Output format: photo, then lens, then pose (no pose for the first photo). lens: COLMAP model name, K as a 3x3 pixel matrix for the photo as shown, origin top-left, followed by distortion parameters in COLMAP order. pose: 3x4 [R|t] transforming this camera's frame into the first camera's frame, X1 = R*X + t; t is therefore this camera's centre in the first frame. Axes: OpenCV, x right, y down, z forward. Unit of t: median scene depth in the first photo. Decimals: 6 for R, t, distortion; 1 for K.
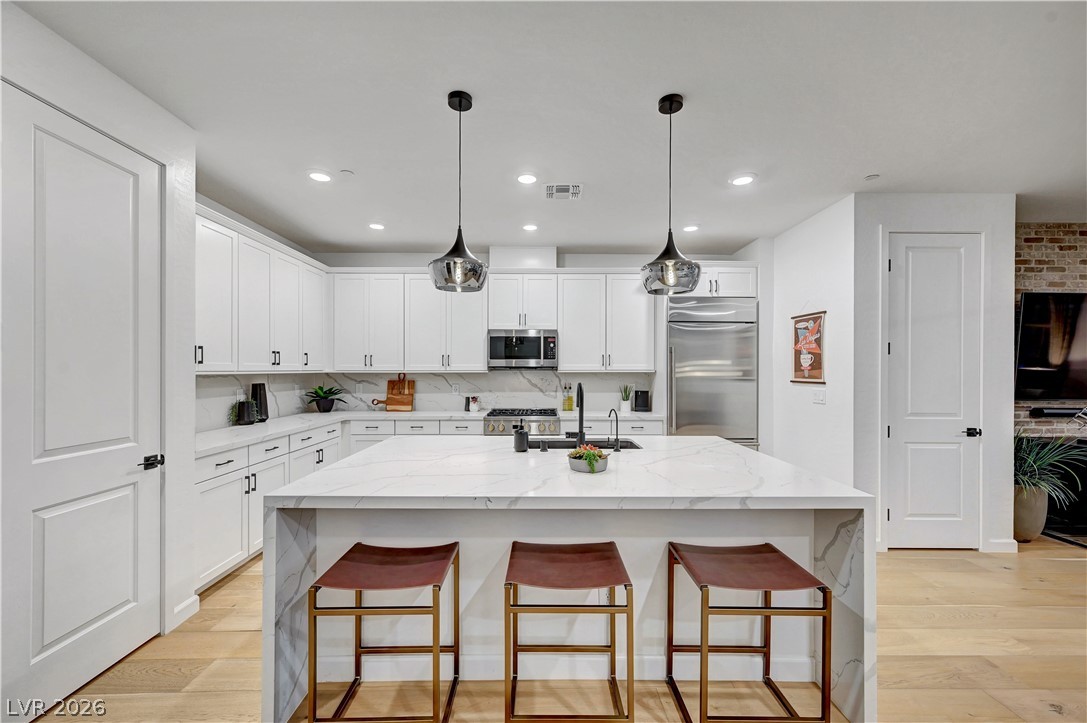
lens RADIAL K [[433.4, 0, 544.3], [0, 433.4, 371.7], [0, 0, 1]] dist [0.001194, 0.000449]
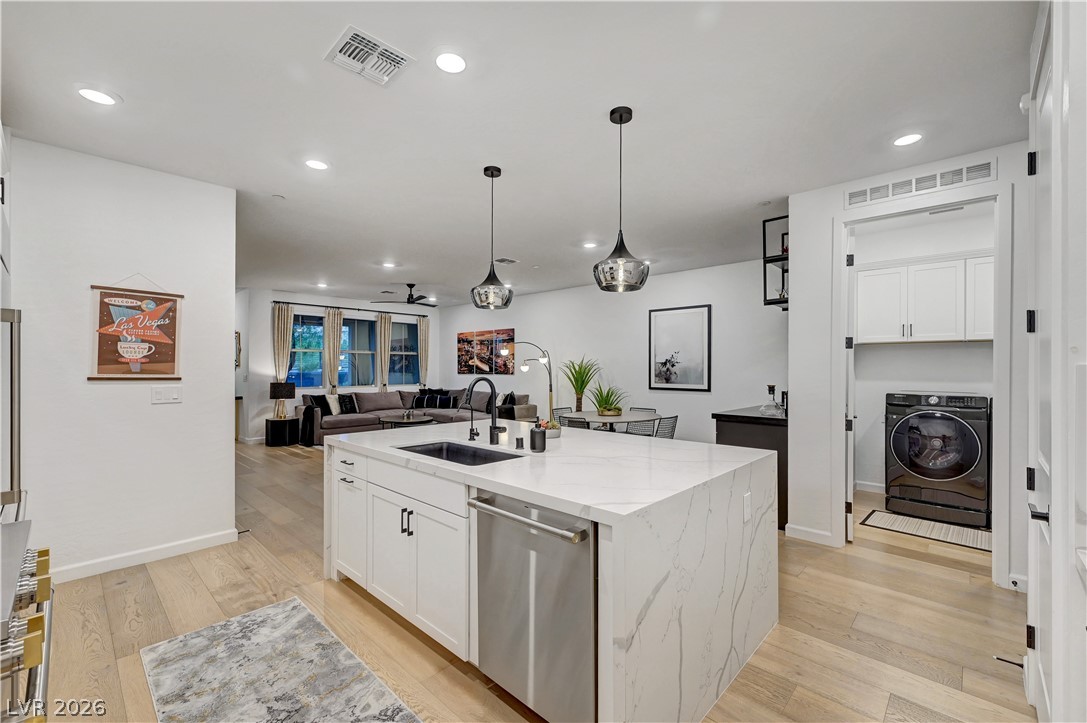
lens RADIAL K [[456.2, 0, 543.3], [0, 456.2, 365.2], [0, 0, 1]] dist [0.000579, 0.000219]
pose [[-0.720308, -0.002132, 0.693651, -0.462181], [-0.002498, 0.999997, 0.000479, -0.001975], [-0.693649, -0.001388, -0.720311, 1.063576]]
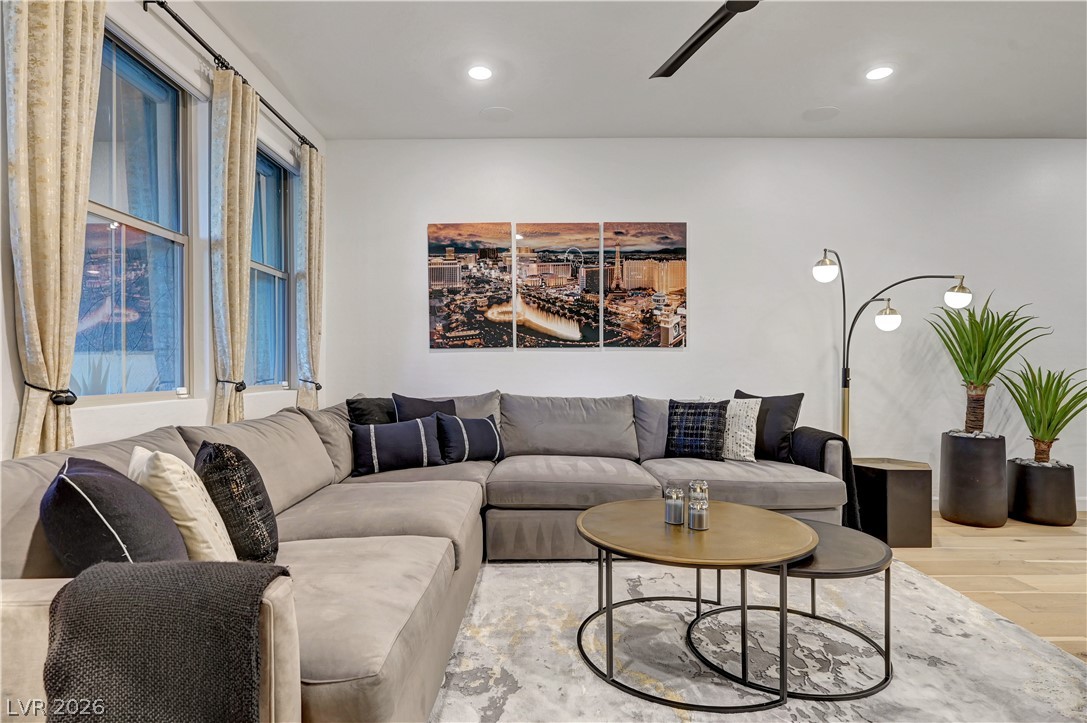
lens RADIAL K [[581.2, 0, 543.5], [0, 581.2, 361.5], [0, 0, 1]] dist [-0.002896, 0.000288]
pose [[-0.999970, -0.002617, 0.007280, 1.461064], [-0.002652, 0.999985, -0.004778, 0.078306], [-0.007268, -0.004797, -0.999962, 0.607448]]
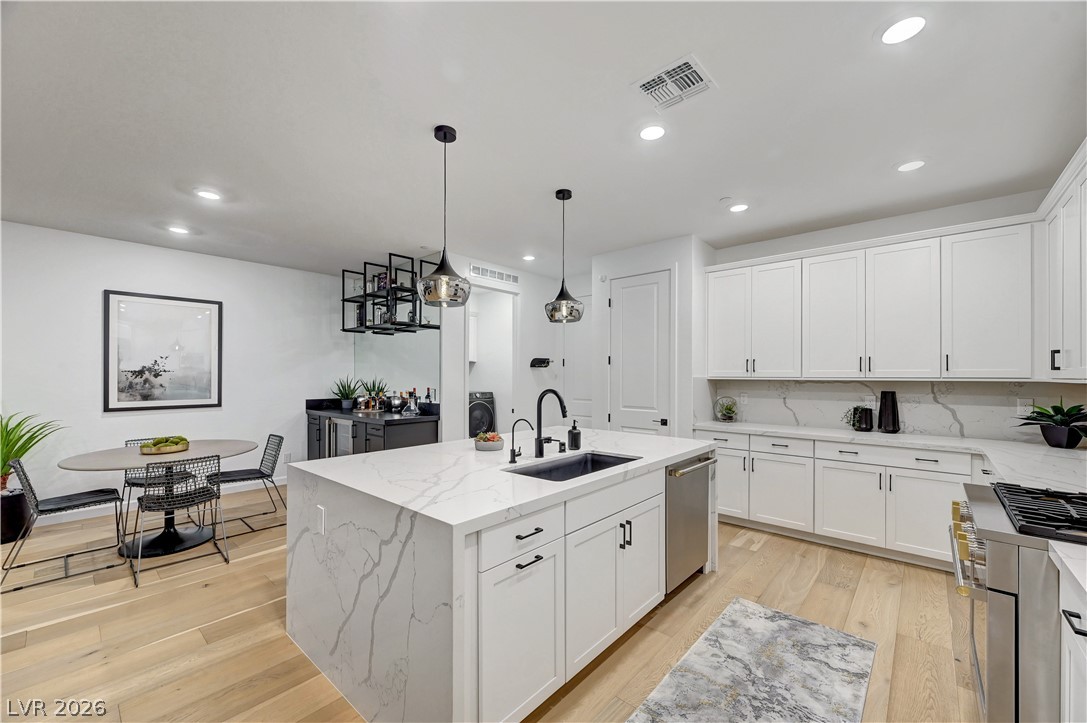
lens RADIAL K [[433.4, 0, 544.3], [0, 433.4, 371.7], [0, 0, 1]] dist [0.001194, 0.000449]
pose [[-0.670063, -0.006239, -0.742278, 0.519898], [-0.003037, 0.999979, -0.005664, -0.007062], [0.742298, -0.001541, -0.670068, 1.061136]]
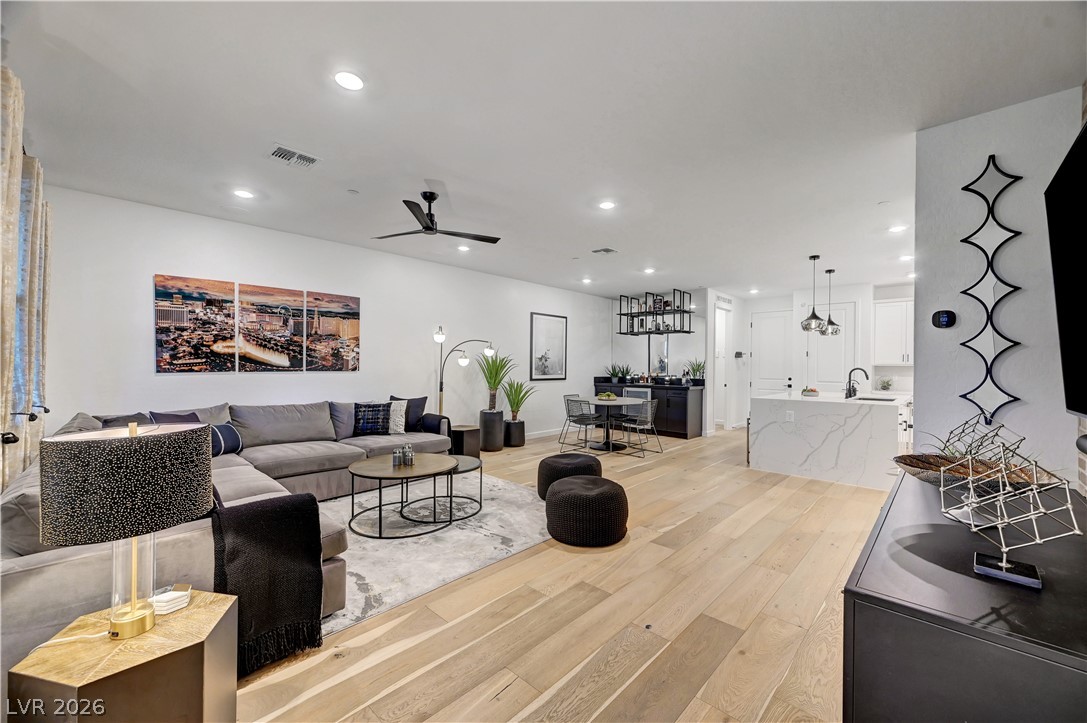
lens RADIAL K [[427.2, 0, 544.4], [0, 427.2, 365.8], [0, 0, 1]] dist [-0.002896, -0.000162]
pose [[-0.692814, -0.007707, -0.721075, 1.766845], [-0.011880, 0.999929, 0.000728, 0.021966], [0.721019, 0.009071, -0.692856, 0.877962]]
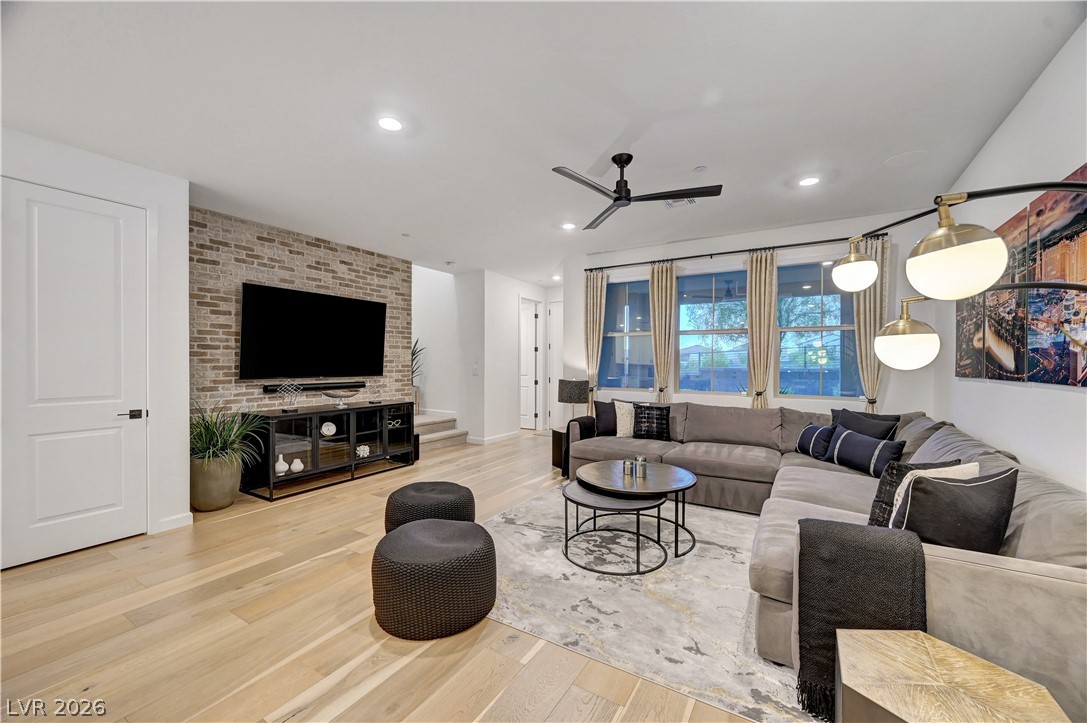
lens RADIAL K [[427.2, 0, 544.4], [0, 427.2, 365.8], [0, 0, 1]] dist [-0.002896, -0.000162]
pose [[0.532941, -0.010445, 0.846088, 0.561685], [0.001026, 0.999931, 0.011698, 0.018488], [-0.846152, -0.005367, 0.532915, -0.225838]]
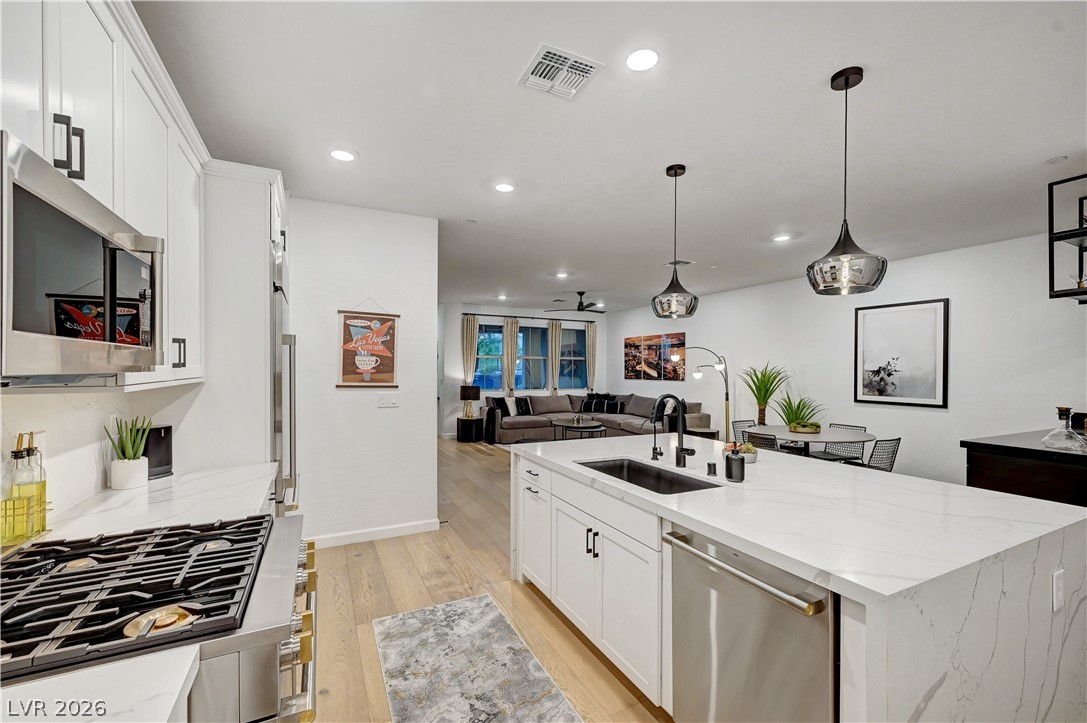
lens RADIAL K [[452.7, 0, 544.7], [0, 452.7, 371.7], [0, 0, 1]] dist [0.000312, -0.000104]
pose [[-0.440111, -0.013936, 0.897835, -0.414212], [-0.005736, 0.999903, 0.012709, -0.021099], [-0.897925, 0.000443, -0.440148, 1.066914]]
